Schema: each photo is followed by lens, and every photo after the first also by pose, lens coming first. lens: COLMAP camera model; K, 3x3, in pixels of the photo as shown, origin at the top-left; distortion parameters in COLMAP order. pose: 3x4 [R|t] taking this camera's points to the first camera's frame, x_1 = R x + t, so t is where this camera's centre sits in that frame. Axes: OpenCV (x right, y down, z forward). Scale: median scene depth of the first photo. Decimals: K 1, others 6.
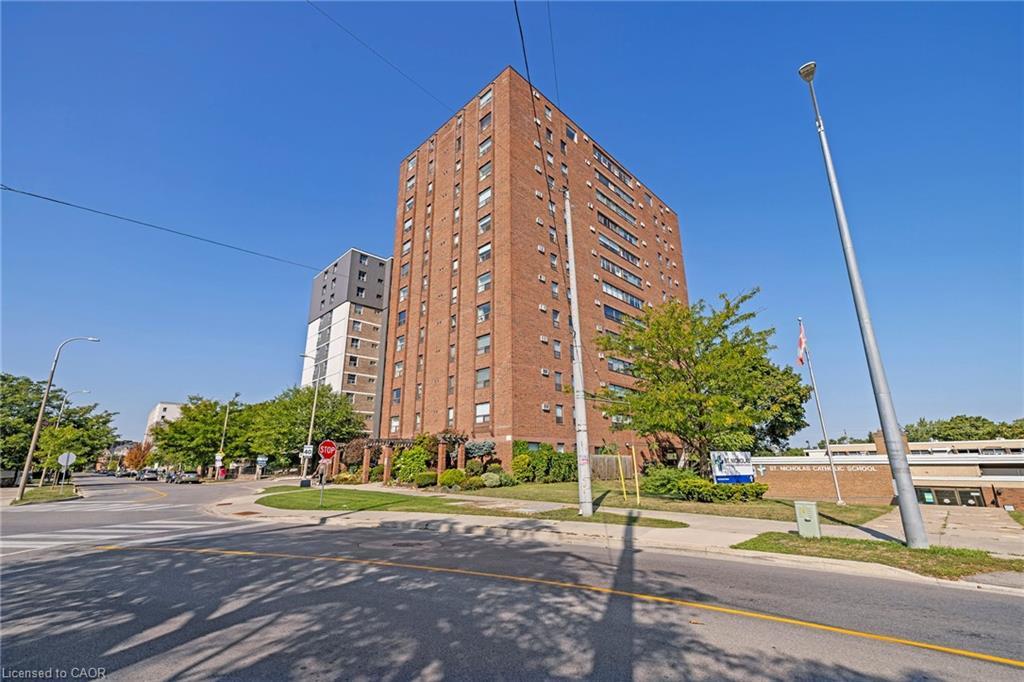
lens RADIAL K [[431.8, 0, 514.5], [0, 431.8, 342.5], [0, 0, 1]] dist [0.001850, 0.000106]
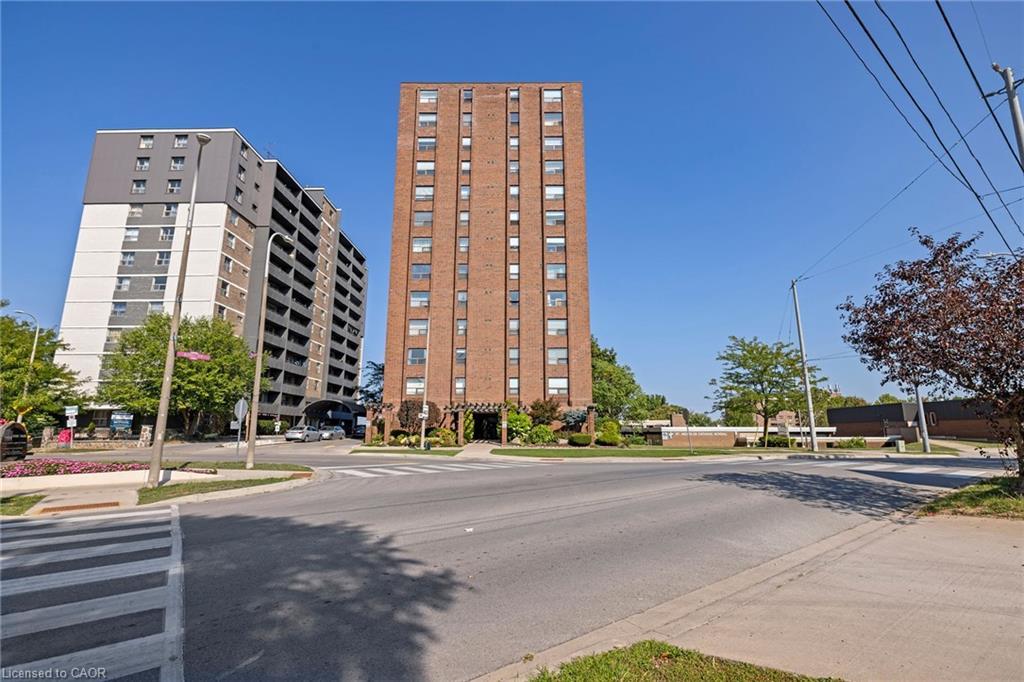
lens RADIAL K [[465.5, 0, 510.8], [0, 465.5, 339.4], [0, 0, 1]] dist [0.000892, -0.000064]
pose [[0.717471, 0.146268, 0.681059, -0.692737], [-0.195721, 0.980650, -0.004424, 0.046371], [-0.668527, -0.130124, 0.732215, 0.118684]]
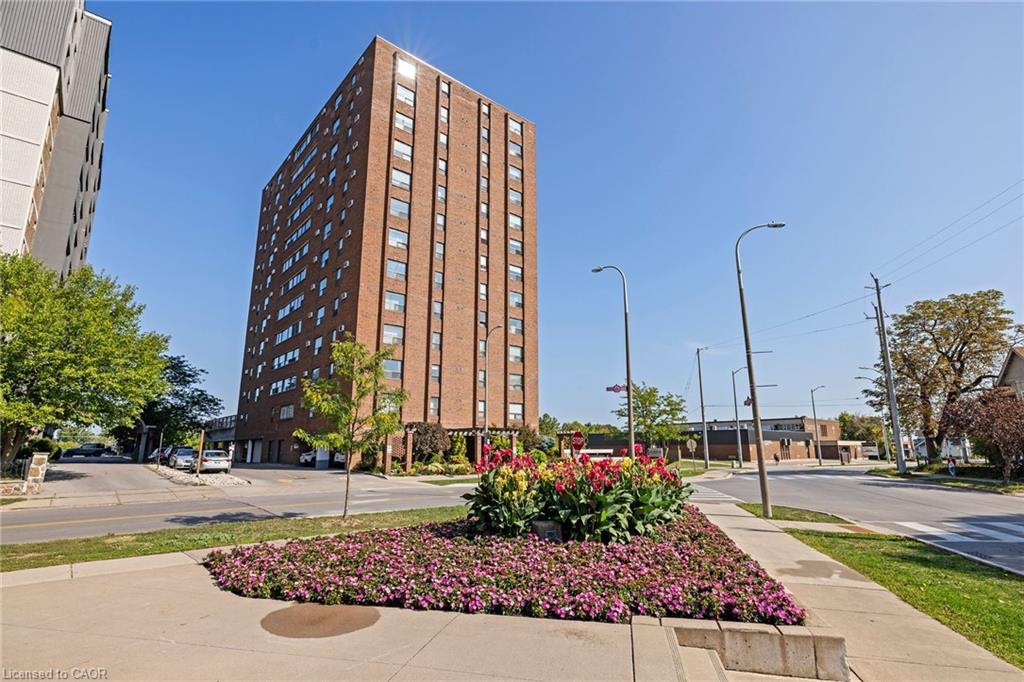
lens RADIAL K [[510.1, 0, 512.8], [0, 510.1, 341.0], [0, 0, 1]] dist [-0.001140, 0.000000]
pose [[0.079333, 0.217613, 0.972806, -0.999828], [-0.268333, 0.944523, -0.189404, 0.165257], [-0.960054, -0.246010, 0.133325, 0.575752]]
